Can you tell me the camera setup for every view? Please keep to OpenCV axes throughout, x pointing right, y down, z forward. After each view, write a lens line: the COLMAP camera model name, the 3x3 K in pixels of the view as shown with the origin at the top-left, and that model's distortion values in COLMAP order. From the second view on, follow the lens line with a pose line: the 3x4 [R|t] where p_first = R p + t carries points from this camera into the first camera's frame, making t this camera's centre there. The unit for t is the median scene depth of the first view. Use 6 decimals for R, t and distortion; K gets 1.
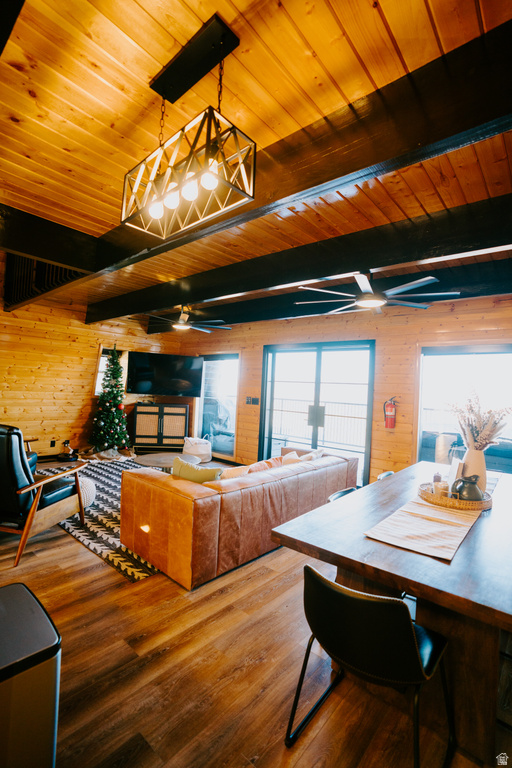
lens RADIAL K [[357.2, 0, 256.0], [0, 357.2, 384.0], [0, 0, 1]] dist [-0.074188, 0.029981]
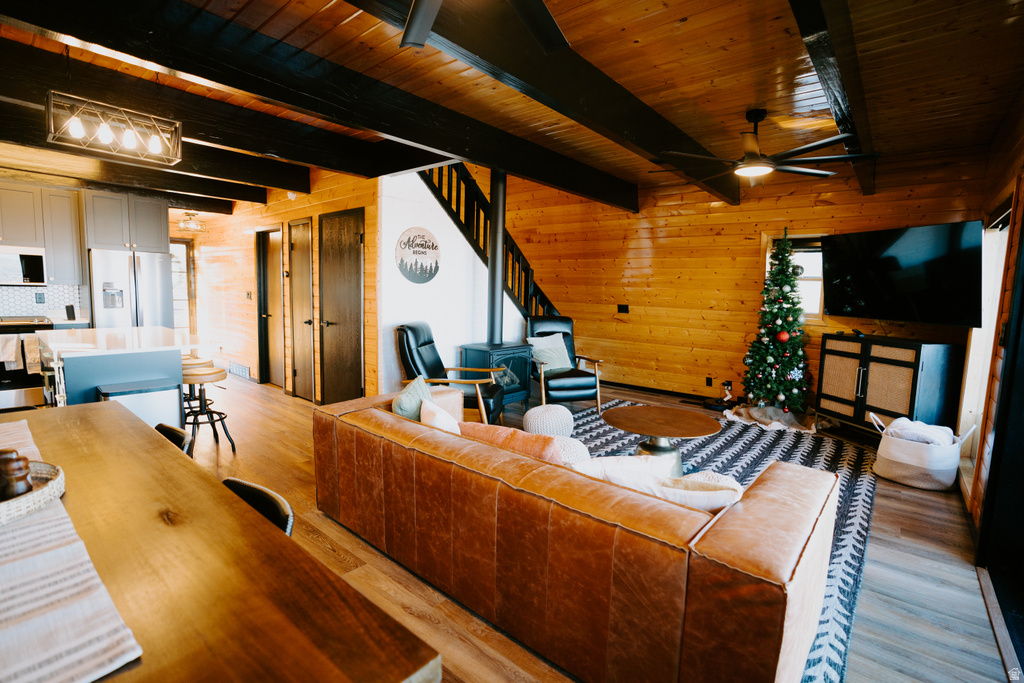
lens RADIAL K [[474.1, 0, 513.2], [0, 474.1, 338.8], [0, 0, 1]] dist [-0.073517, 0.028611]
pose [[0.017590, 0.055184, -0.998321, 0.424883], [-0.015209, 0.998375, 0.054919, 0.039046], [0.999730, 0.014217, 0.018401, 0.643194]]
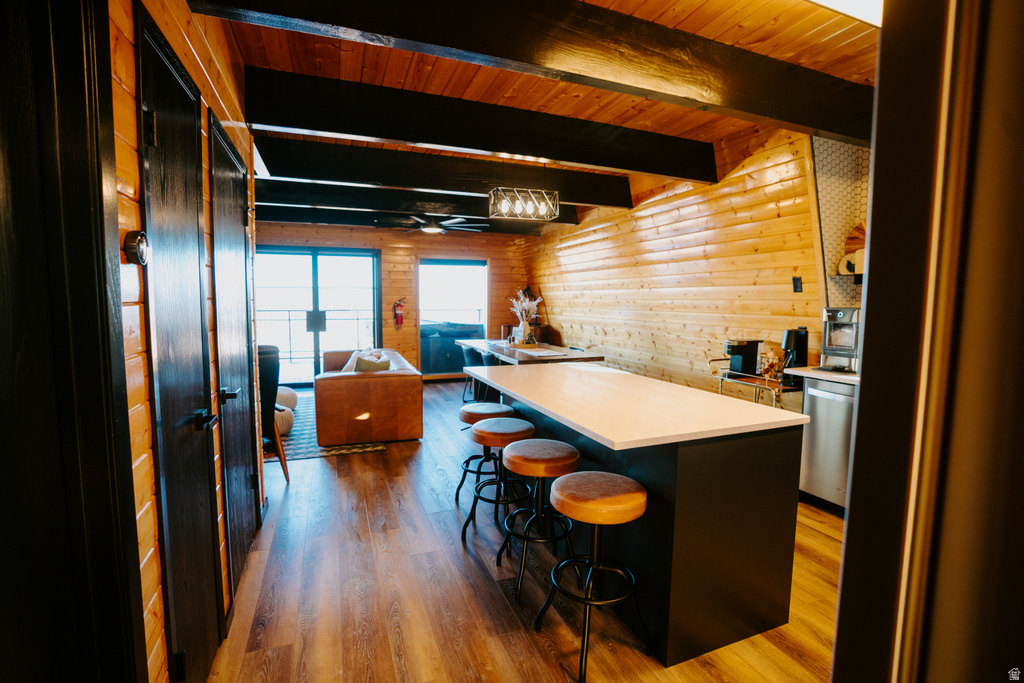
lens RADIAL K [[474.1, 0, 513.2], [0, 474.1, 338.8], [0, 0, 1]] dist [-0.073517, 0.028611]
pose [[0.465759, -0.115481, 0.877344, -0.731656], [0.006840, 0.991888, 0.126927, -0.024454], [-0.884885, -0.053116, 0.462771, -0.088687]]
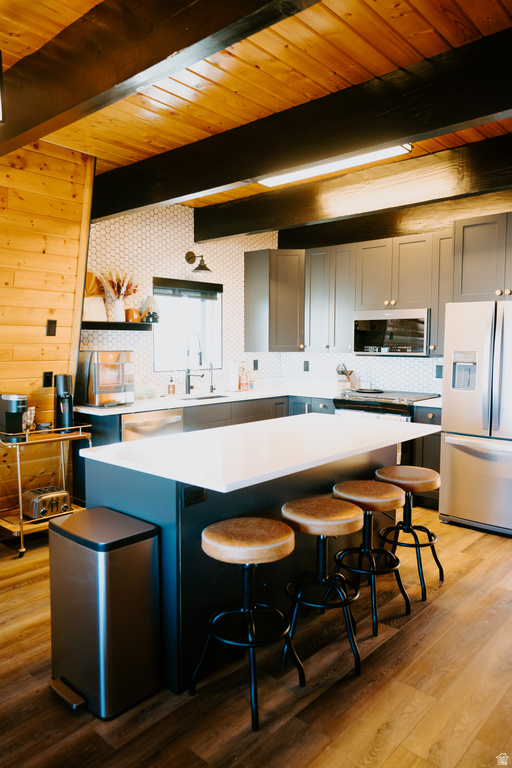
lens RADIAL K [[548.0, 0, 252.2], [0, 548.0, 383.8], [0, 0, 1]] dist [0.005567, 0.003026]
pose [[-0.998513, -0.053482, 0.010530, -0.256754], [-0.052710, 0.996596, 0.063394, -0.001129], [-0.013885, 0.062745, -0.997933, 0.590391]]
